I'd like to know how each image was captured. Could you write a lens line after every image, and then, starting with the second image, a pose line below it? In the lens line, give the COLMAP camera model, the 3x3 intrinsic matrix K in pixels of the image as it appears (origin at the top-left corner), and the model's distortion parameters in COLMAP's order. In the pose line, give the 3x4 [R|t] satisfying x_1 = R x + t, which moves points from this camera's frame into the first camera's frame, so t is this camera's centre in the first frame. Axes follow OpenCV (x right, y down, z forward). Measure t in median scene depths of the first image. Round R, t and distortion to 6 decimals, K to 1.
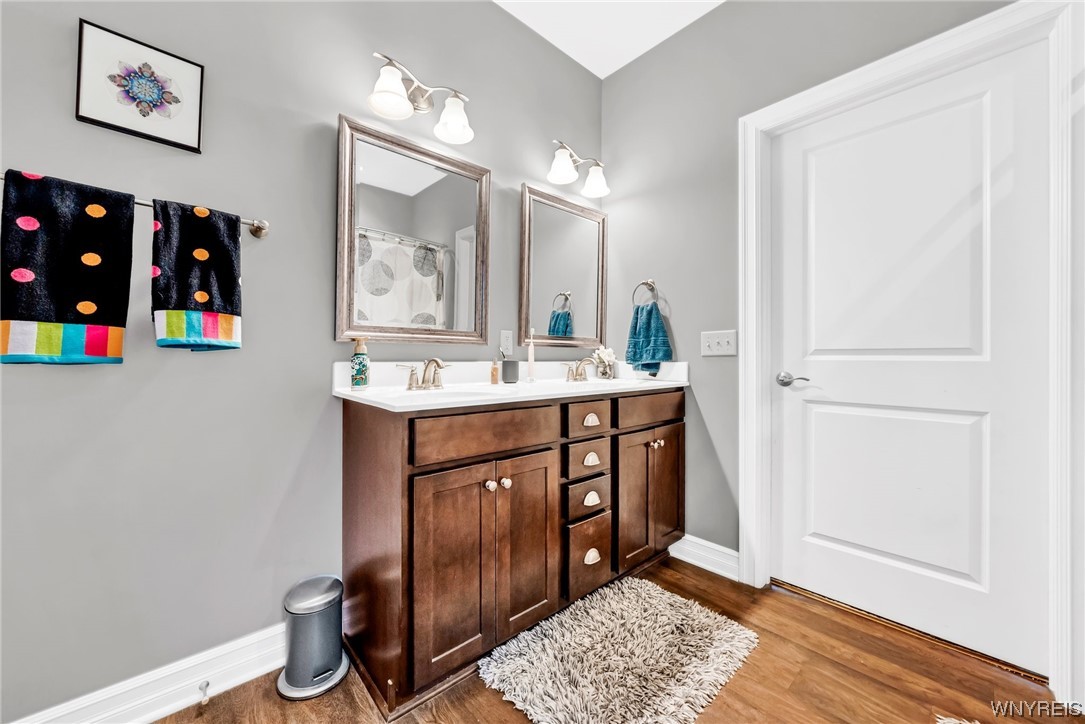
lens RADIAL K [[396.6, 0, 534.6], [0, 396.6, 354.8], [0, 0, 1]] dist [-0.000326, 0.000090]
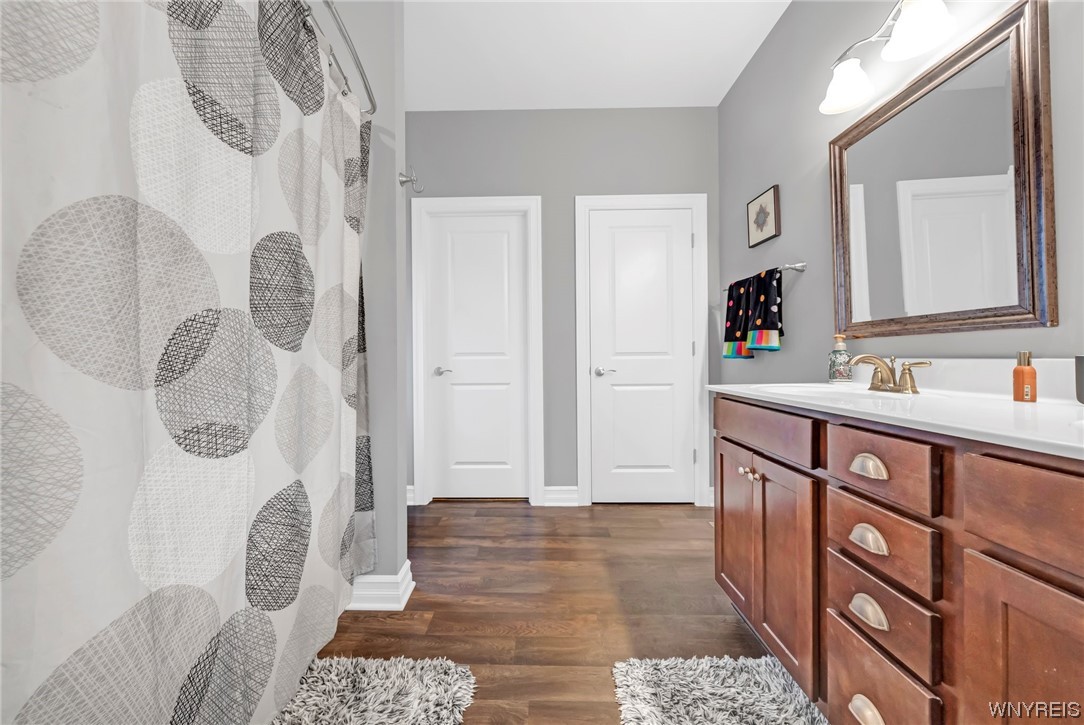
lens RADIAL K [[396.2, 0, 534.1], [0, 396.2, 355.3], [0, 0, 1]] dist [-0.000326, 0.000090]
pose [[-0.658991, -0.004431, -0.752138, 1.185489], [0.007427, 0.999896, -0.012398, 0.020579], [0.752114, -0.013756, -0.658889, 1.399733]]
